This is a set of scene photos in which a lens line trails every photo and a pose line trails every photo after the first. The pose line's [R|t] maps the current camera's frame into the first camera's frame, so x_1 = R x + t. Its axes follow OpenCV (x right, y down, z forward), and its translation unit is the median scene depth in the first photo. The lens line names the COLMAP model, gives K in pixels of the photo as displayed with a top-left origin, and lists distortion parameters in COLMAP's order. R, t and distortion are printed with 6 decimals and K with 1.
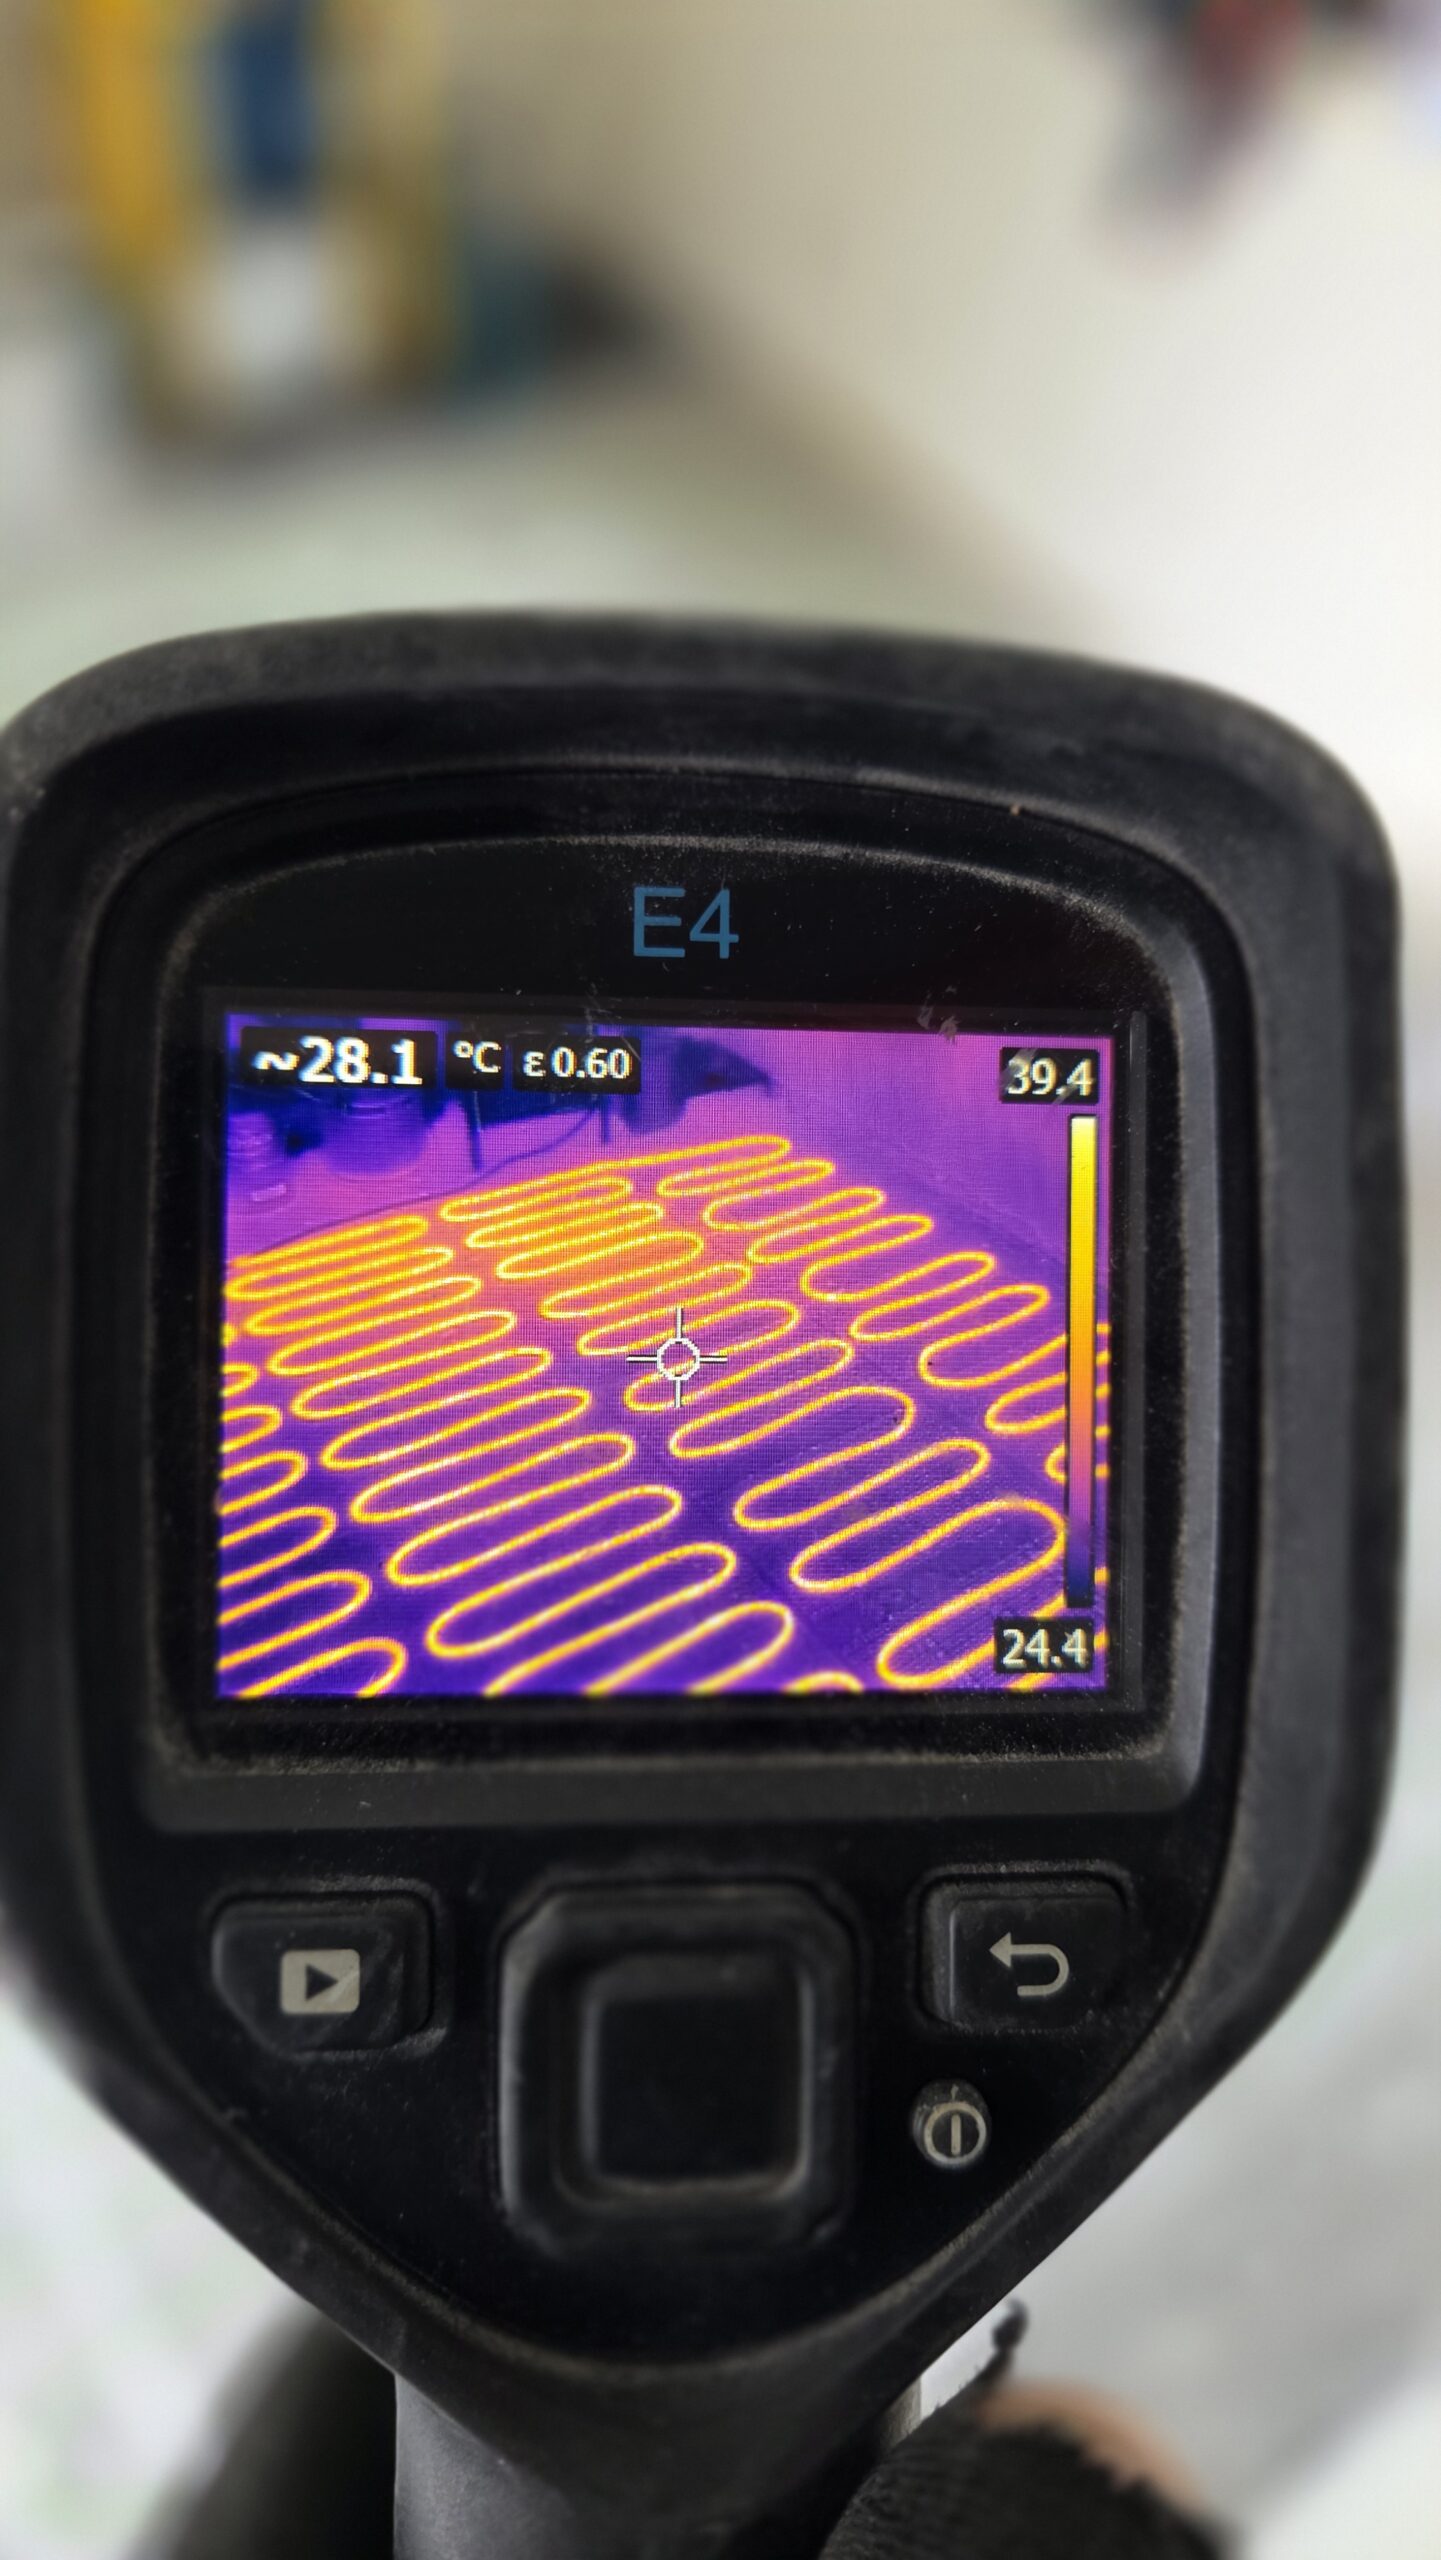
lens RADIAL K [[1691.1, 0, 701.5], [0, 1691.1, 1293.2], [0, 0, 1]] dist [0.039983, -0.033689]
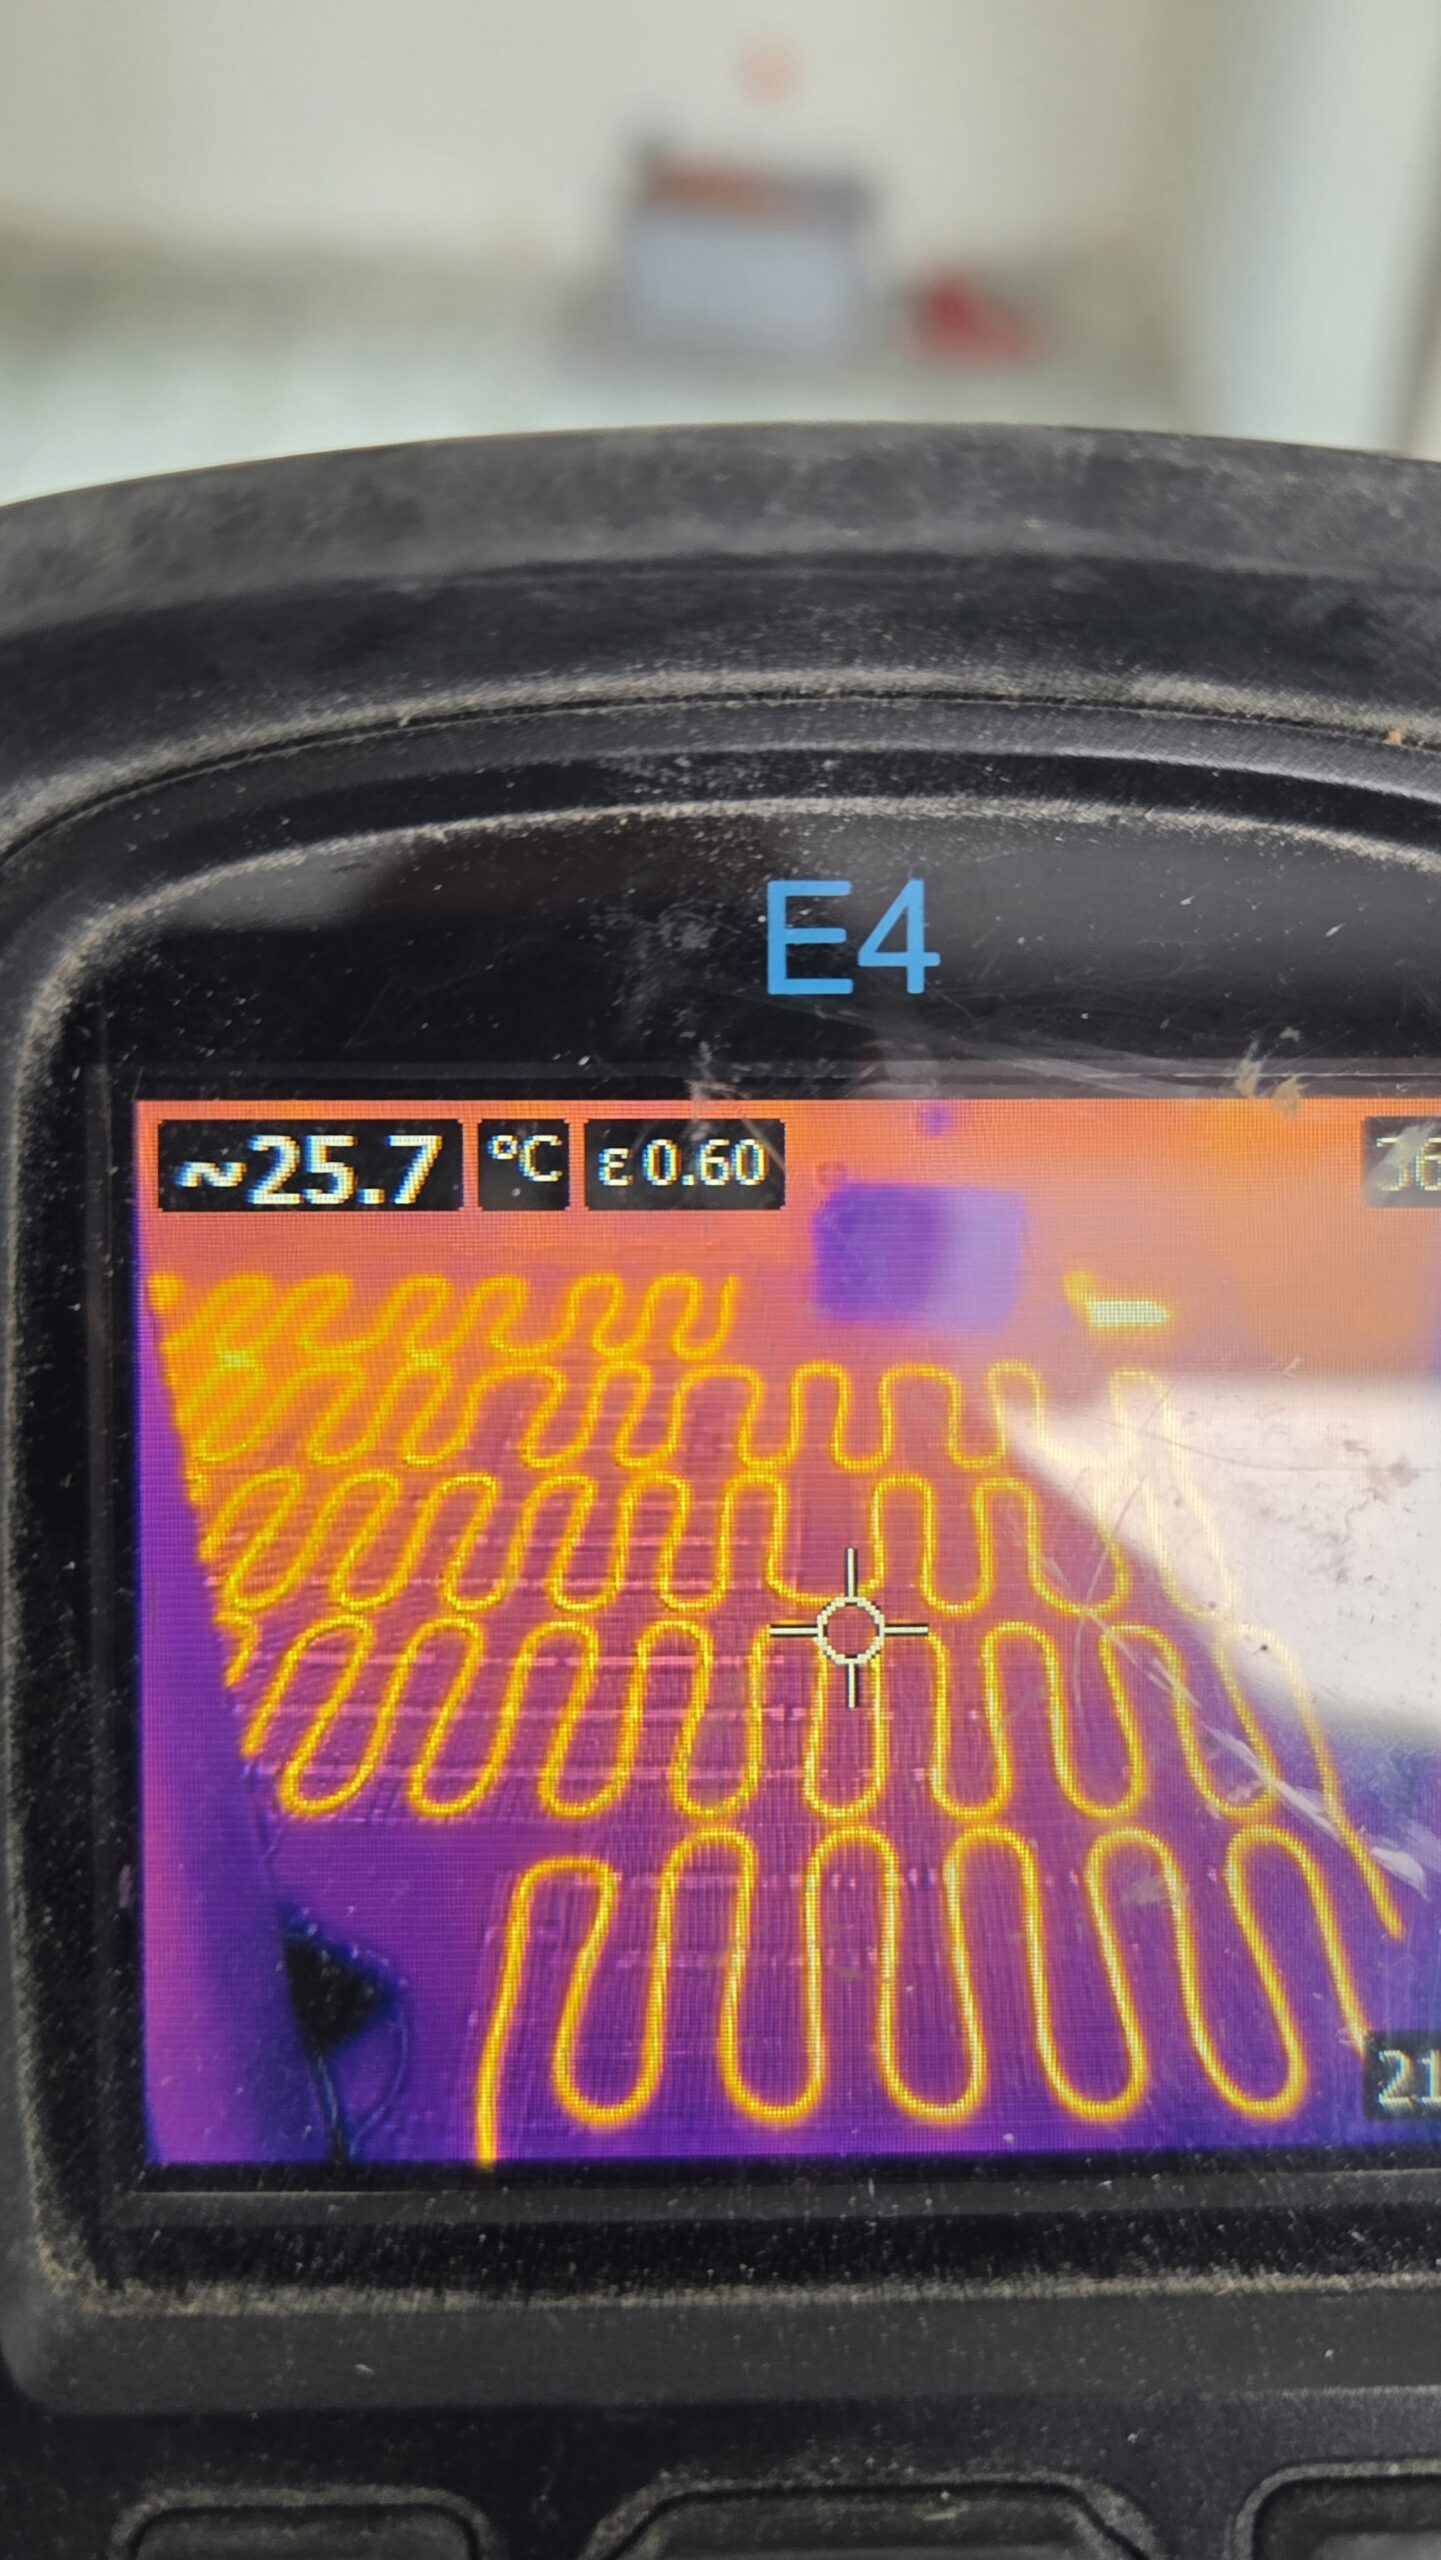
lens RADIAL K [[1775.5, 0, 739.8], [0, 1775.5, 1266.4], [0, 0, 1]] dist [0.005487, -0.015191]
pose [[0.997555, -0.015787, -0.068078, -0.008363], [0.017298, 0.999616, 0.021654, -0.116296], [0.067710, -0.022778, 0.997445, 0.357488]]
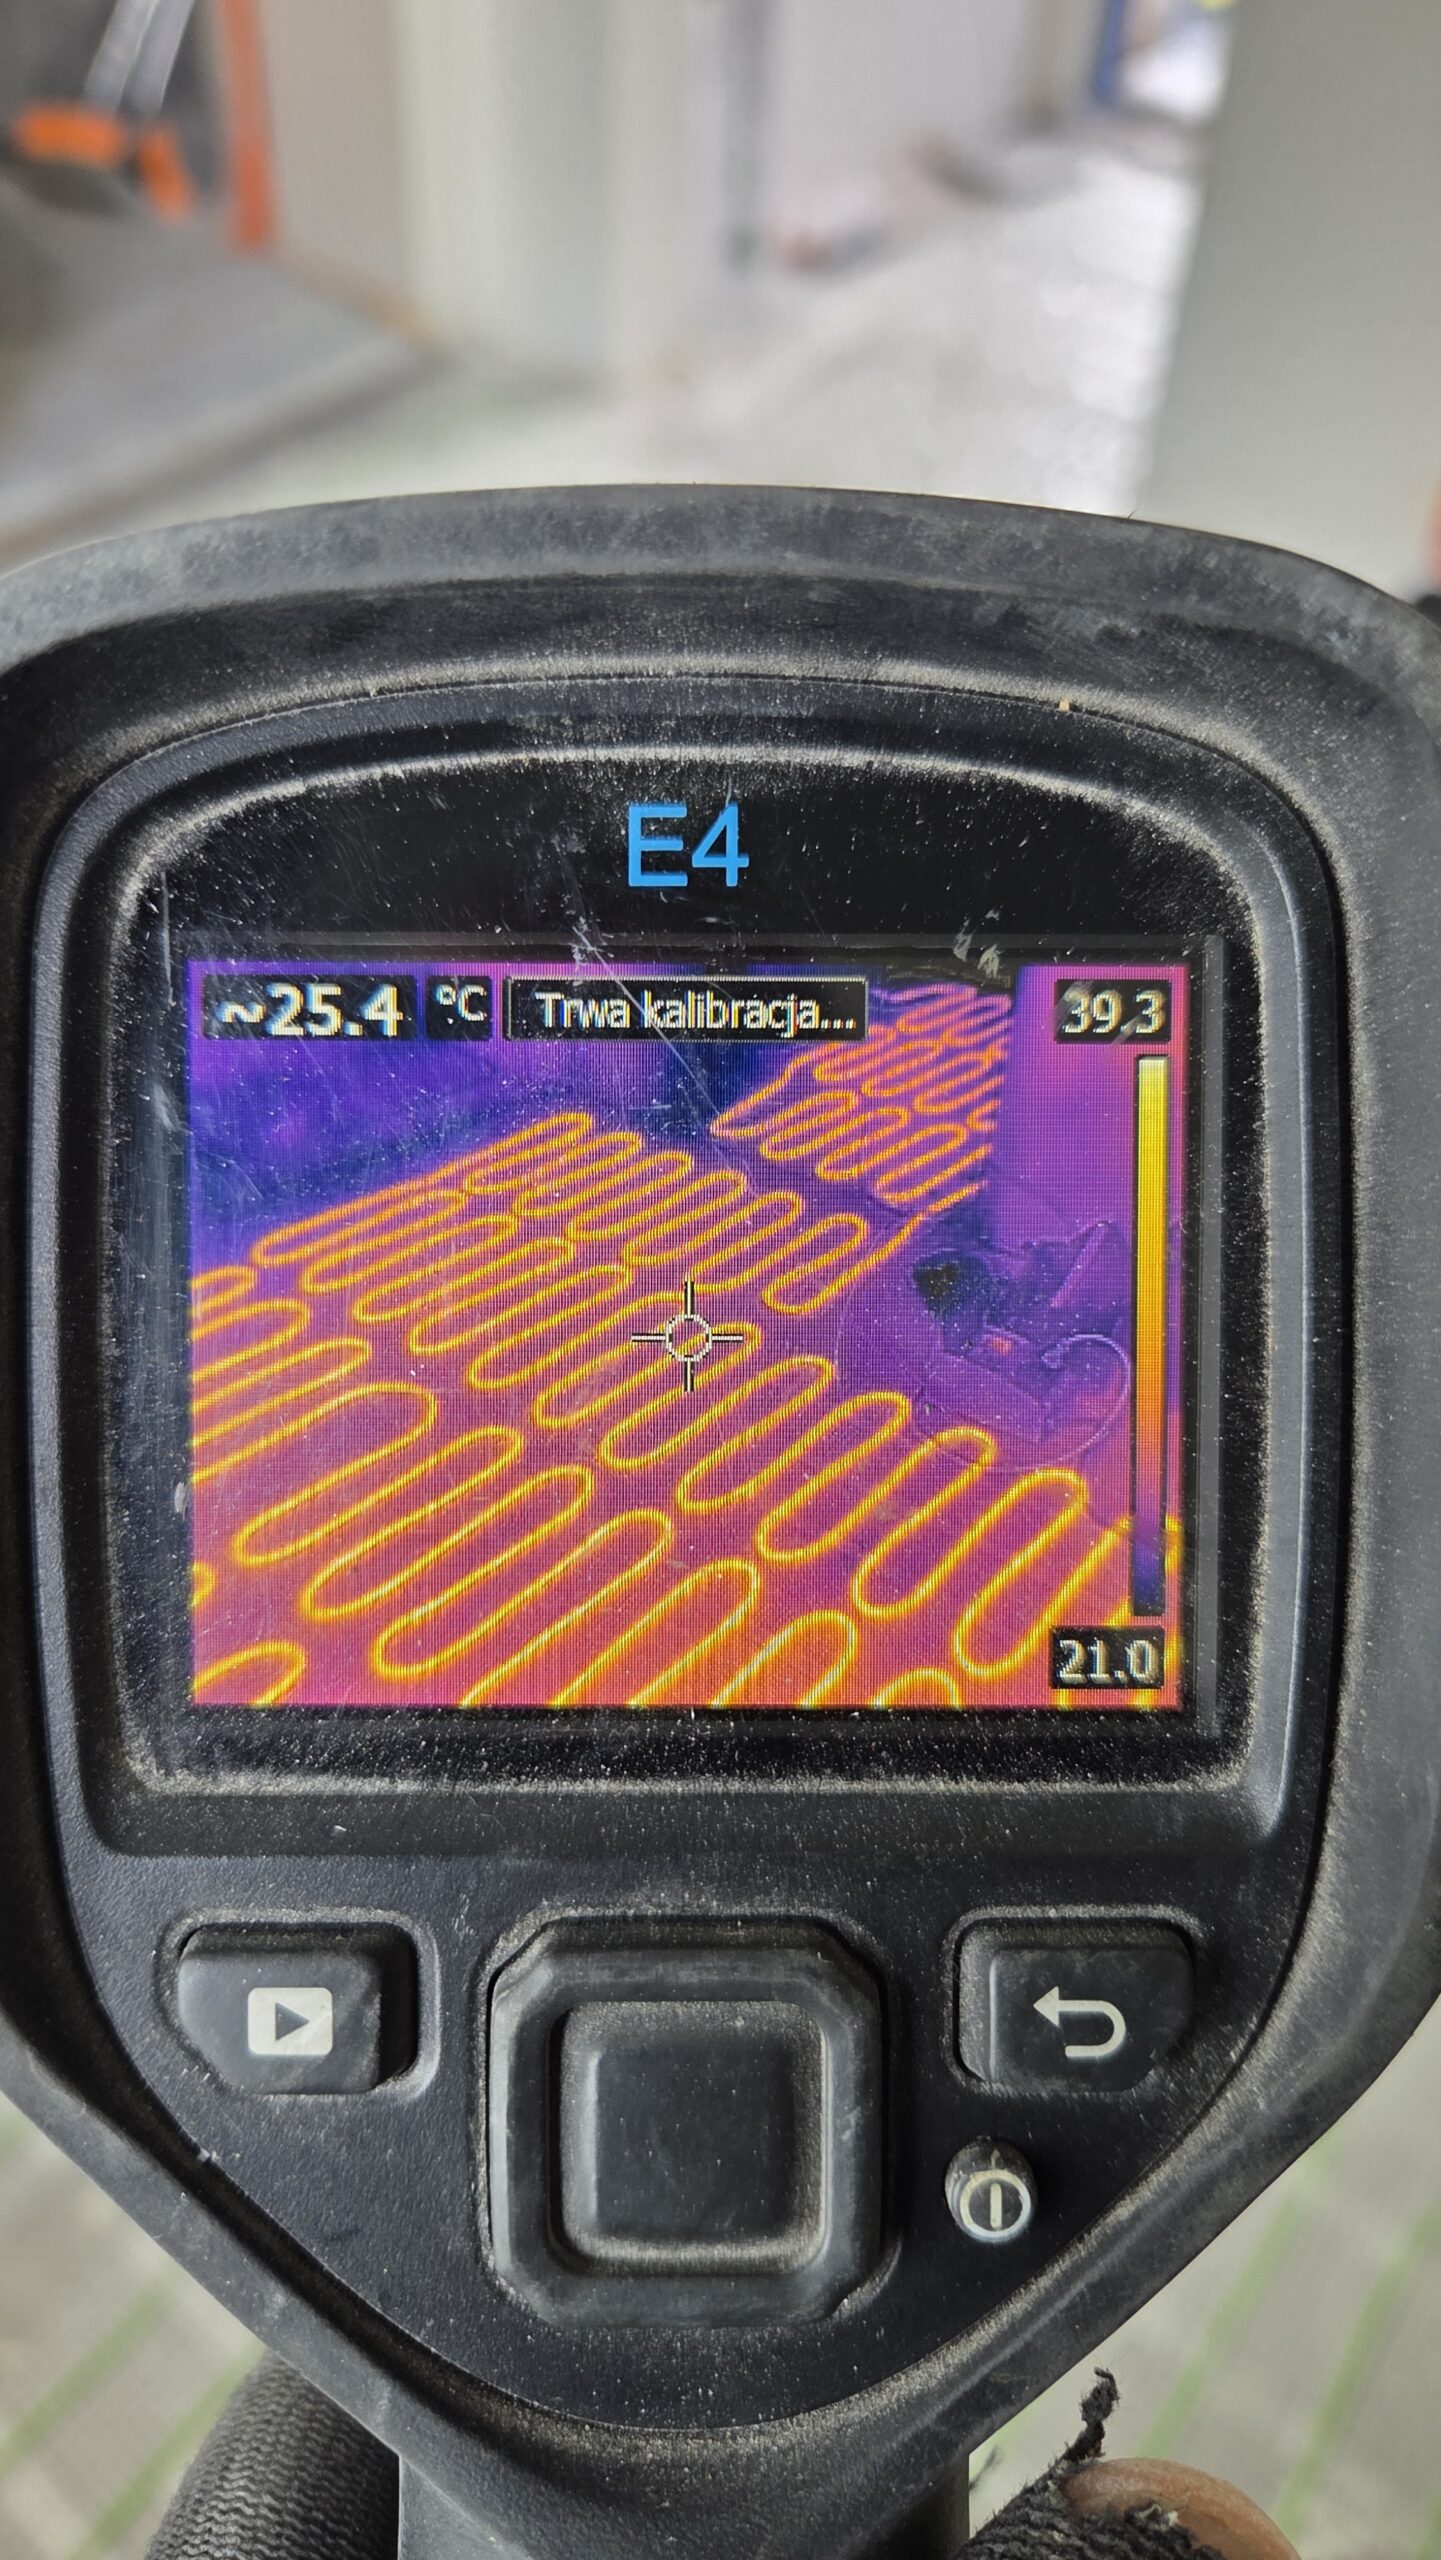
lens RADIAL K [[1691.1, 0, 739.9], [0, 1691.1, 1278.1], [0, 0, 1]] dist [0.039983, -0.033689]
pose [[0.996257, -0.005817, -0.086241, 0.095003], [0.009095, 0.999249, 0.037663, -0.027396], [0.085957, -0.038307, 0.995562, 0.116283]]
